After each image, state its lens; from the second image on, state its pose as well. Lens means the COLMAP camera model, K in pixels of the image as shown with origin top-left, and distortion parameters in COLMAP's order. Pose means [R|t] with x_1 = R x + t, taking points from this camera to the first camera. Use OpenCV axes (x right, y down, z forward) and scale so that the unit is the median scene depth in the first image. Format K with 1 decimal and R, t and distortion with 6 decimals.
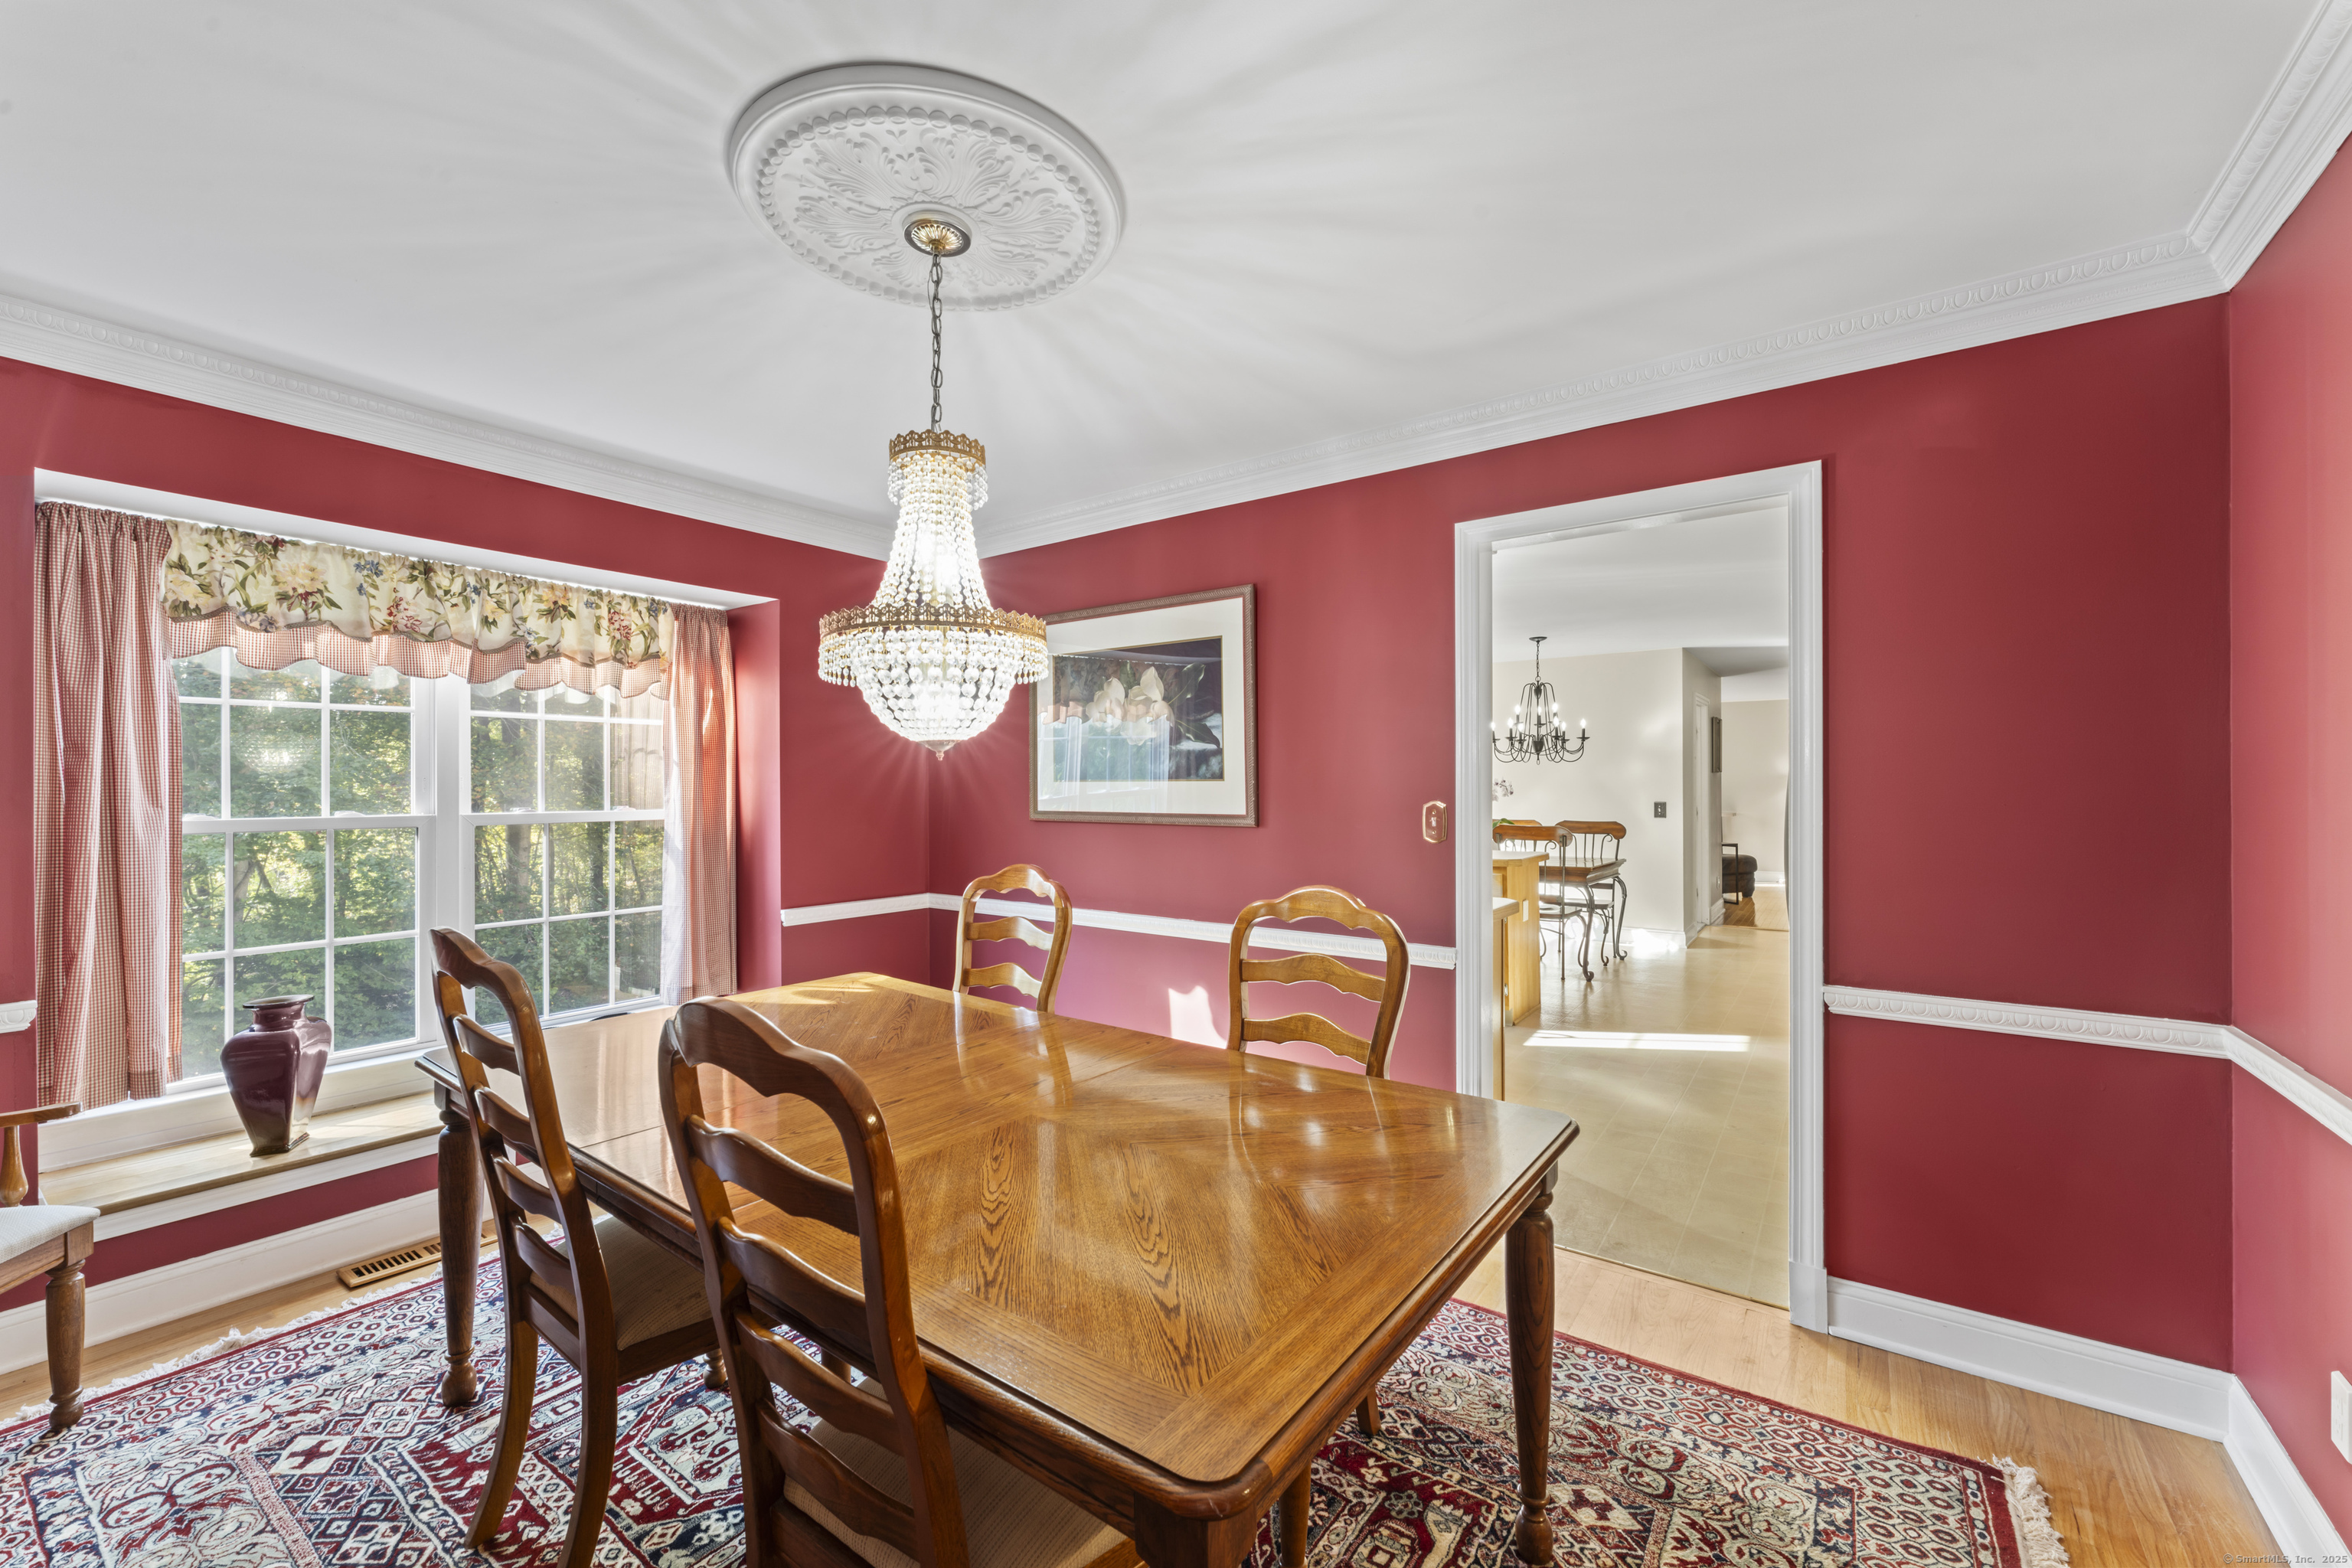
lens RADIAL K [[921.9, 0, 1176.0], [0, 921.9, 784.0], [0, 0, 1]] dist [0.002195, 0.000083]
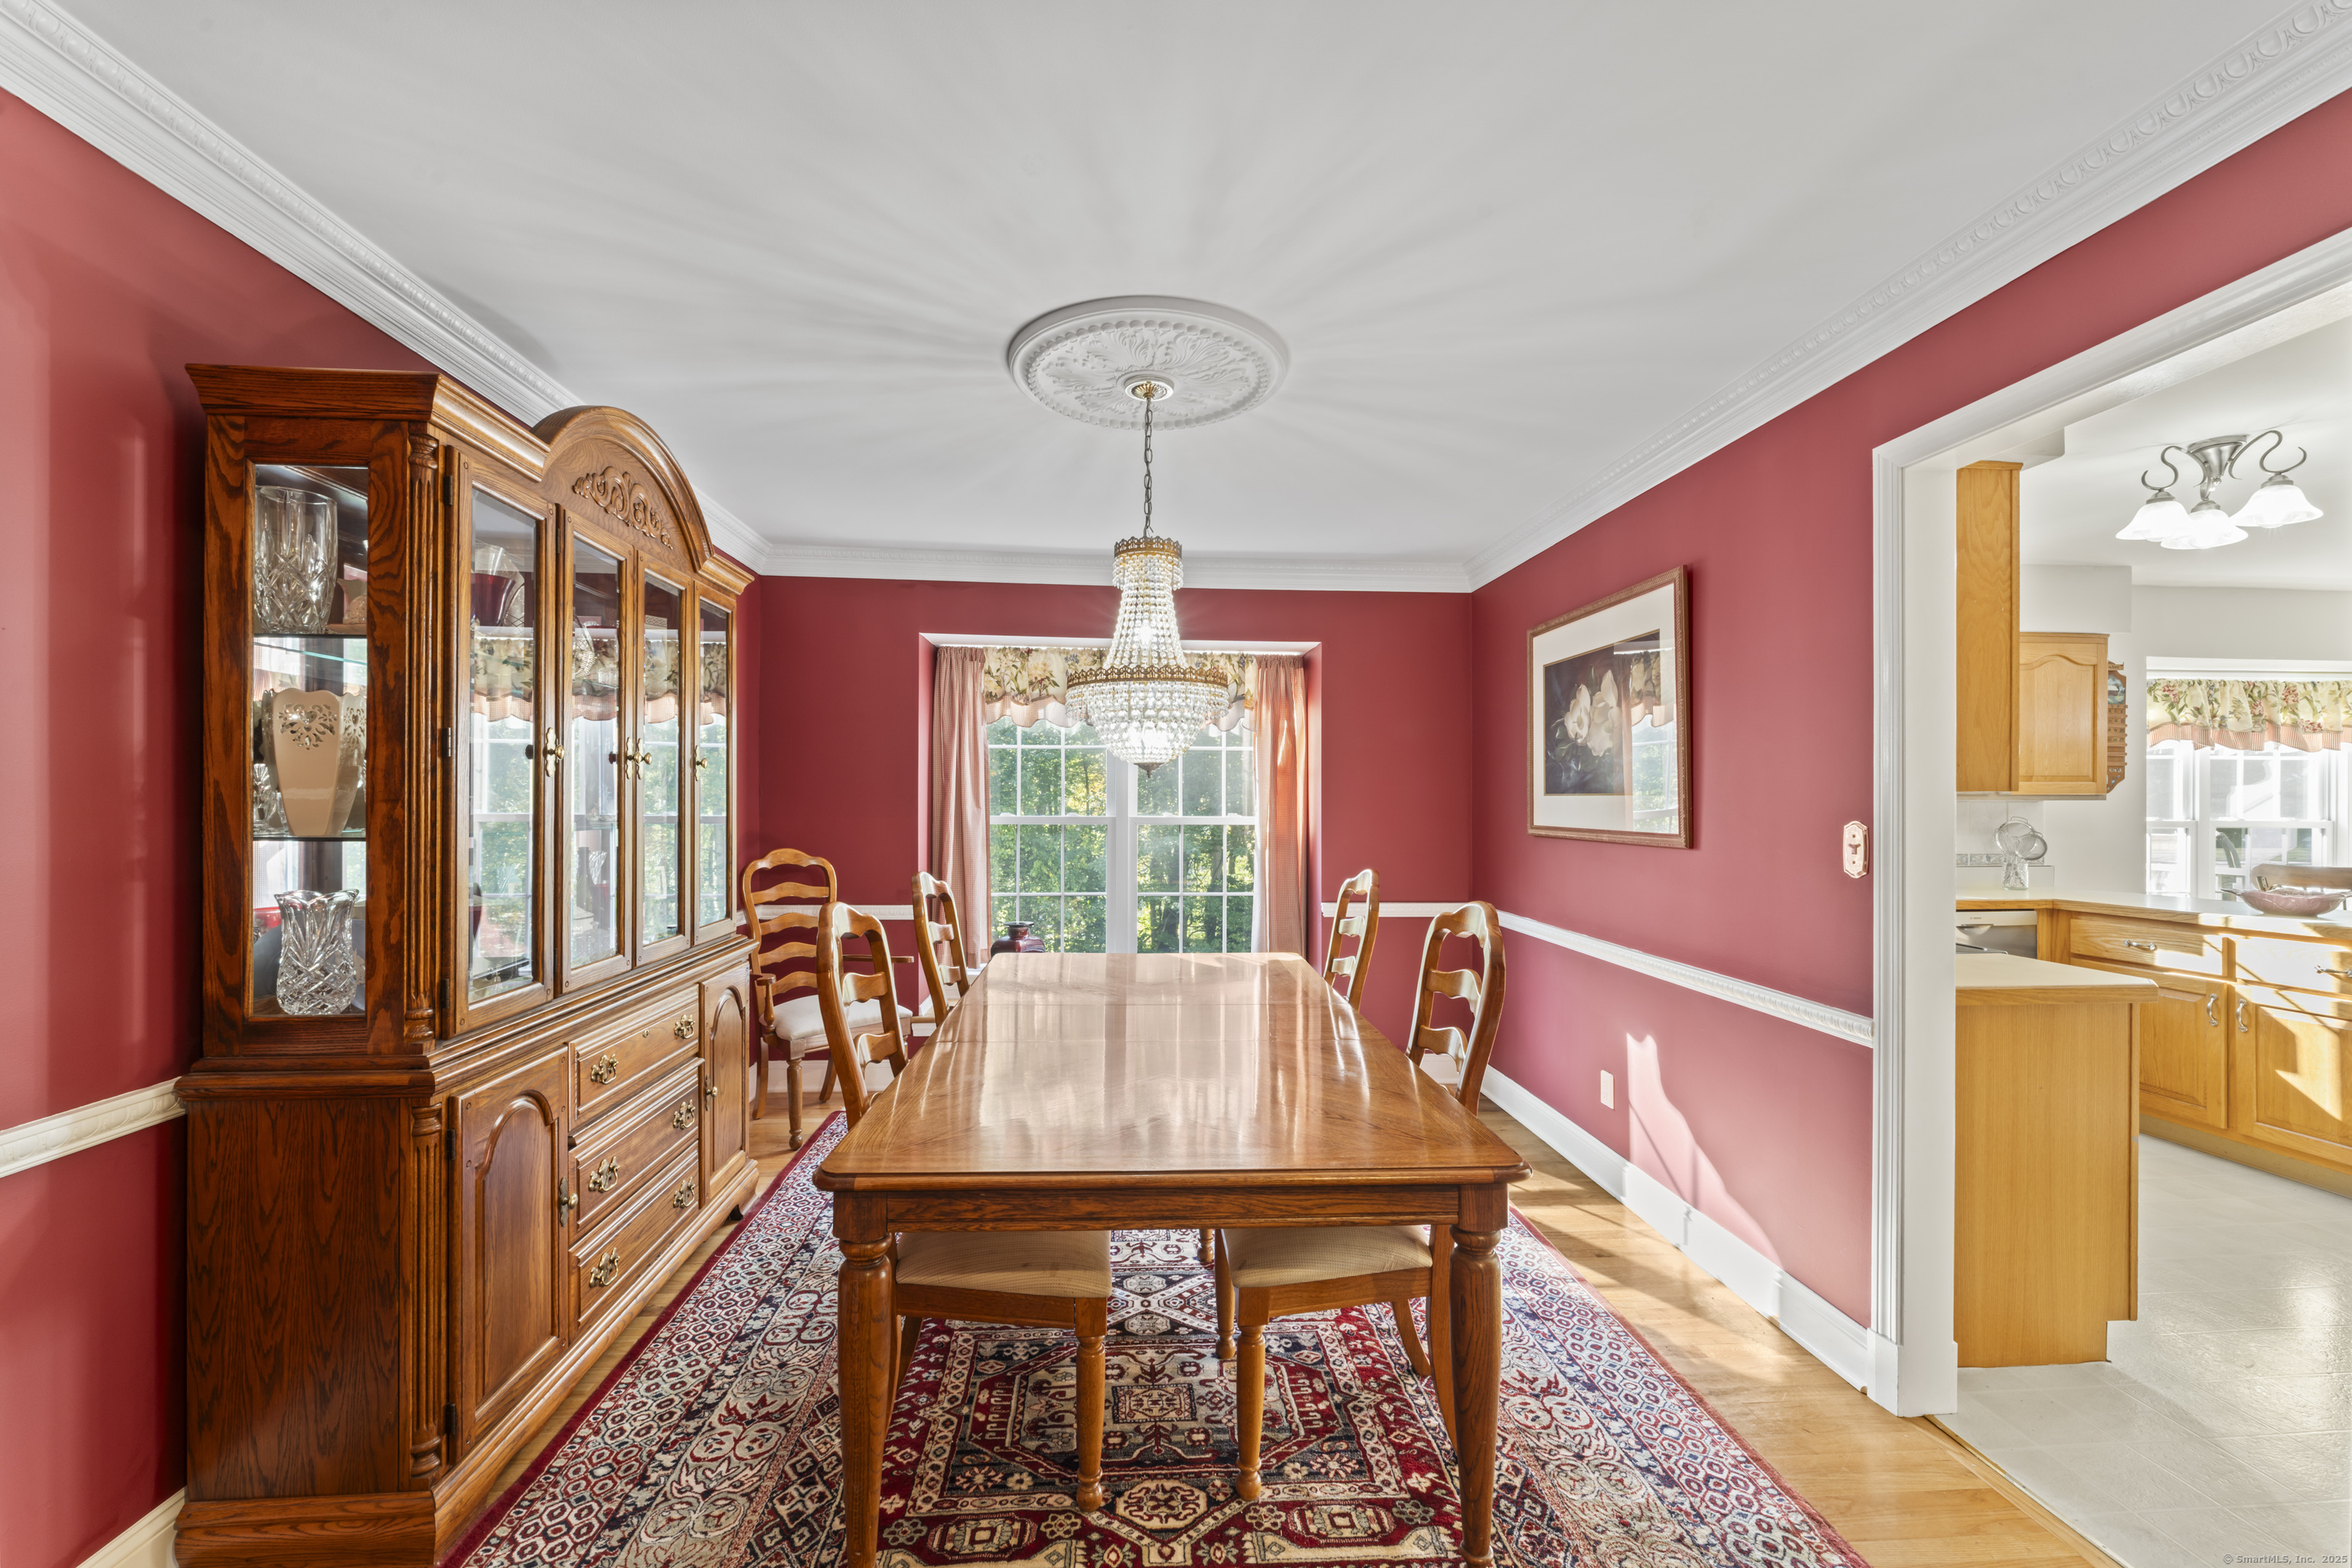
lens RADIAL K [[963.2, 0, 1194.4], [0, 963.2, 798.3], [0, 0, 1]] dist [-0.000876, -0.000132]
pose [[0.656472, 0.004127, -0.754339, 0.399183], [-0.005351, 0.999985, 0.000814, 0.001667], [0.754331, 0.003503, 0.656485, 0.058801]]
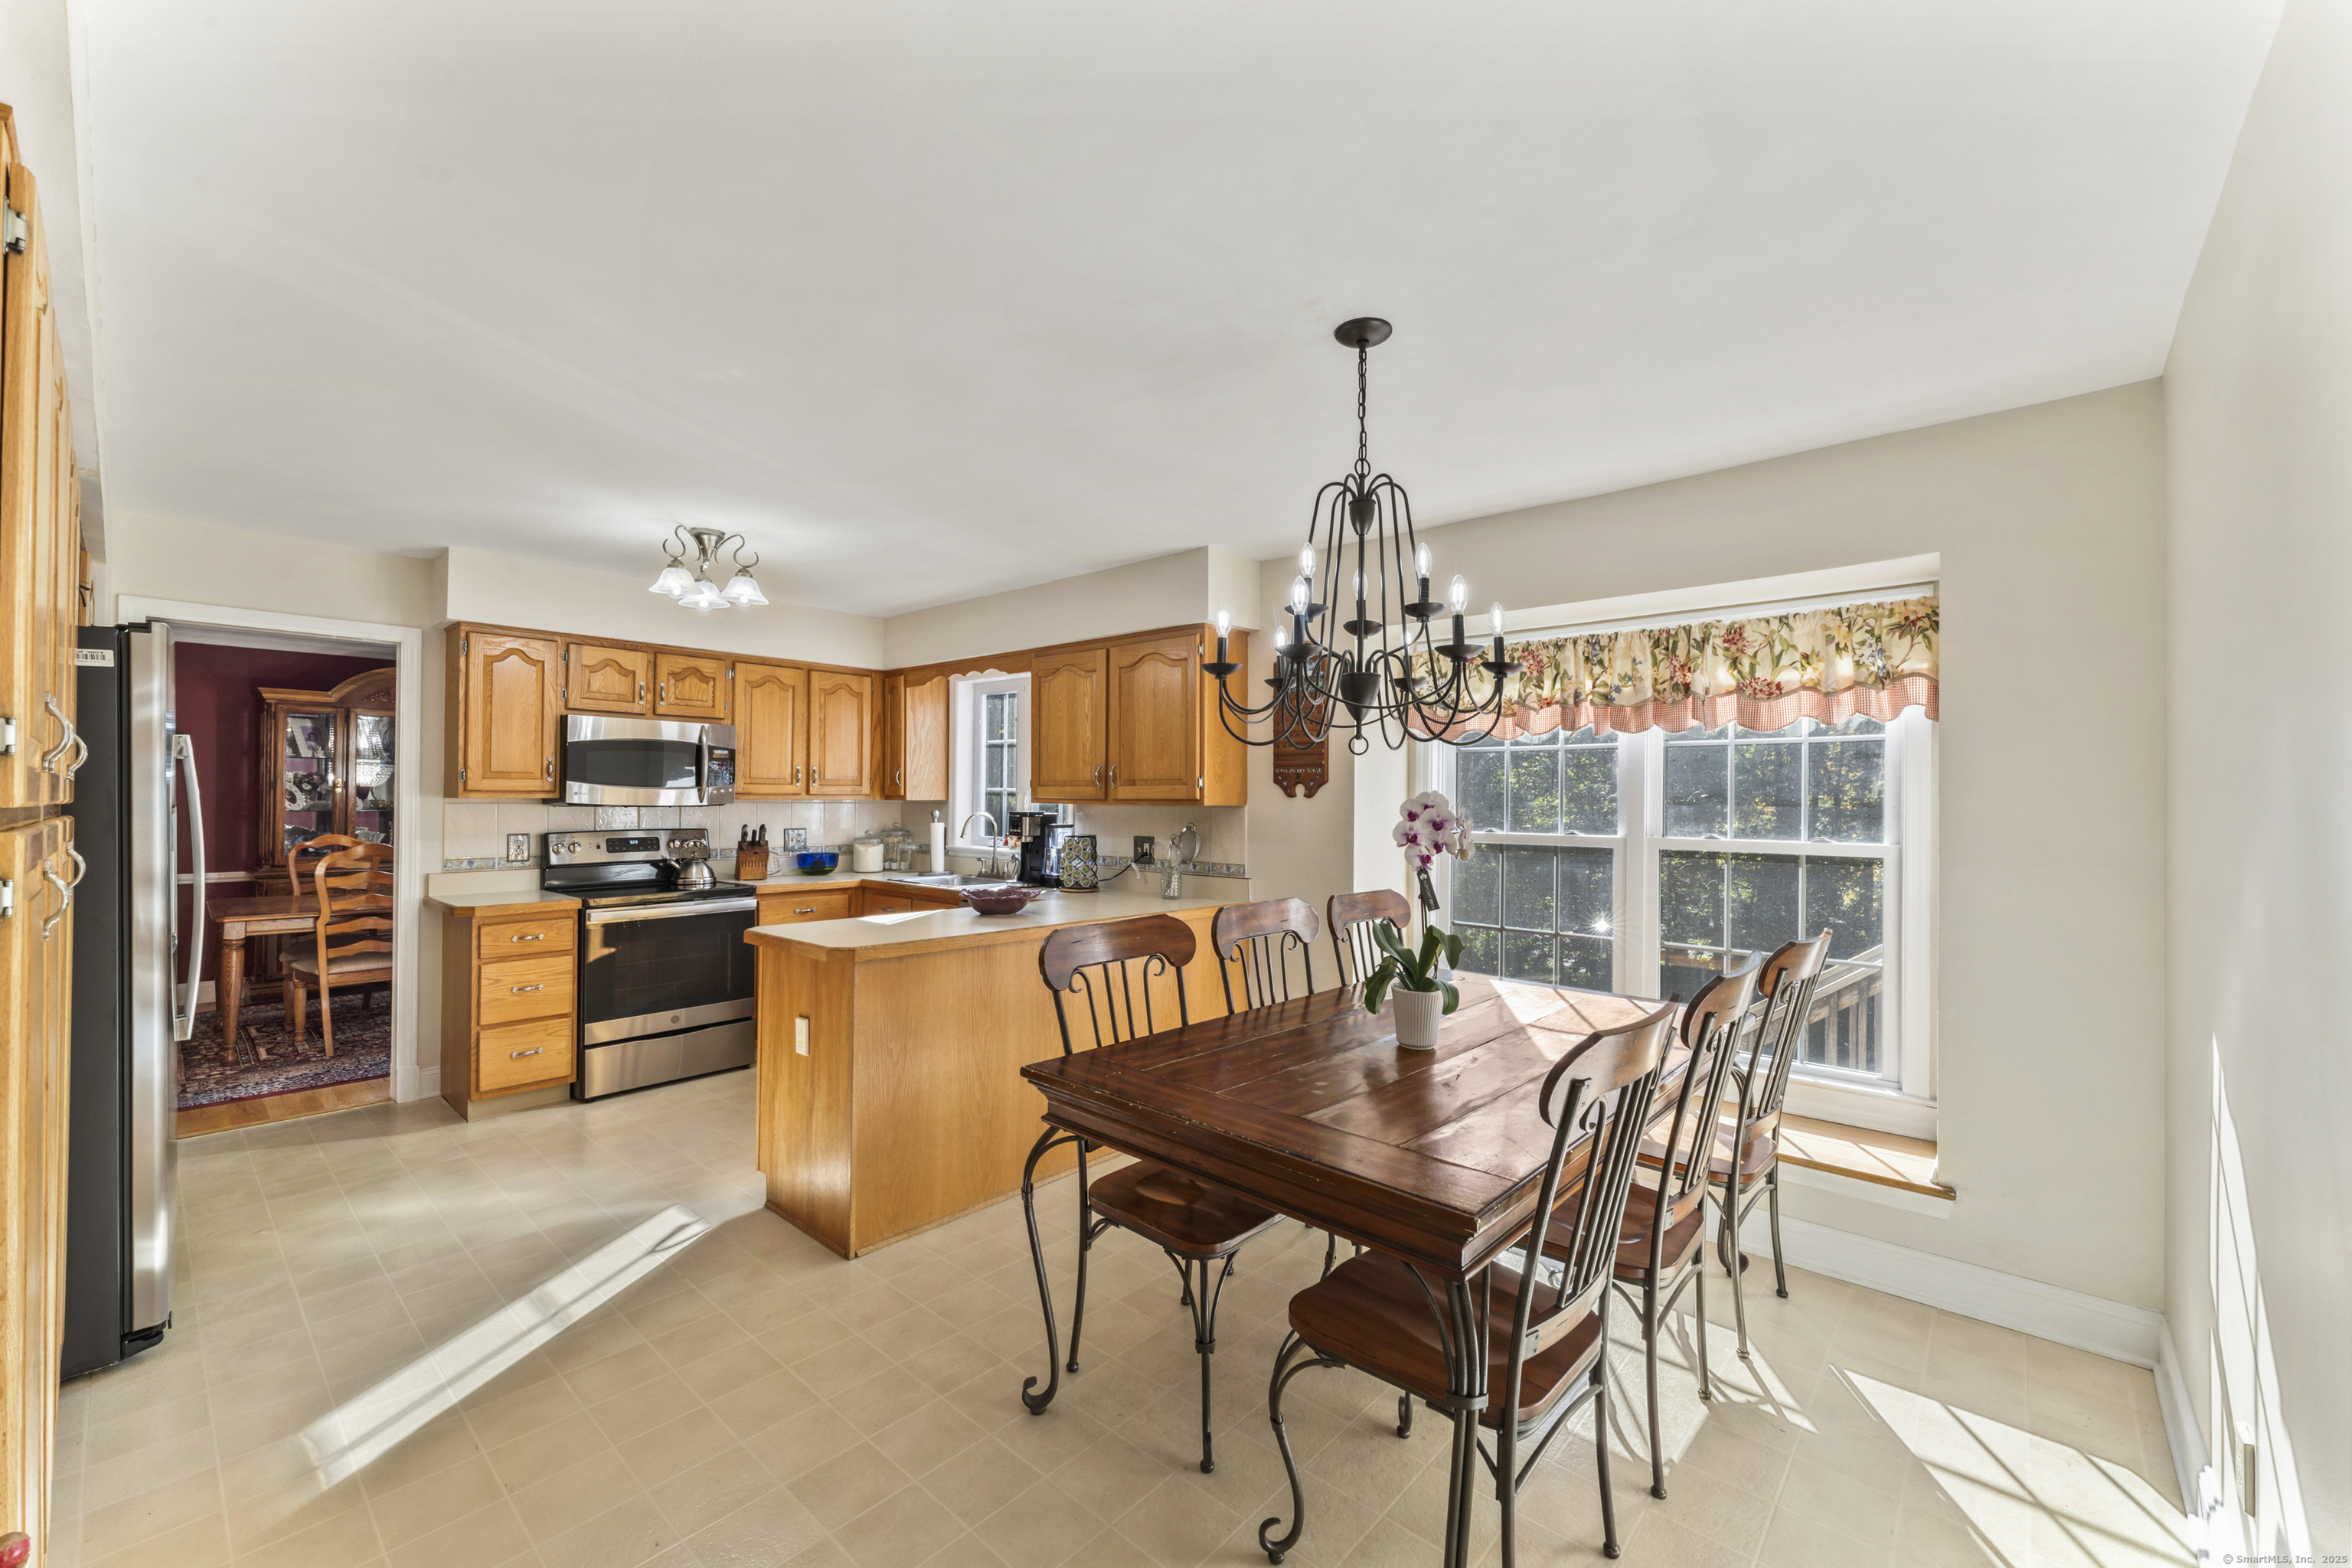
lens RADIAL K [[929.6, 0, 1234.4], [0, 929.6, 794.0], [0, 0, 1]] dist [0.001021, 0.000180]
pose [[-0.071024, -0.001991, -0.997473, 1.320614], [-0.004771, 0.999987, -0.001656, -0.012978], [0.997463, 0.004641, -0.071032, 1.878093]]
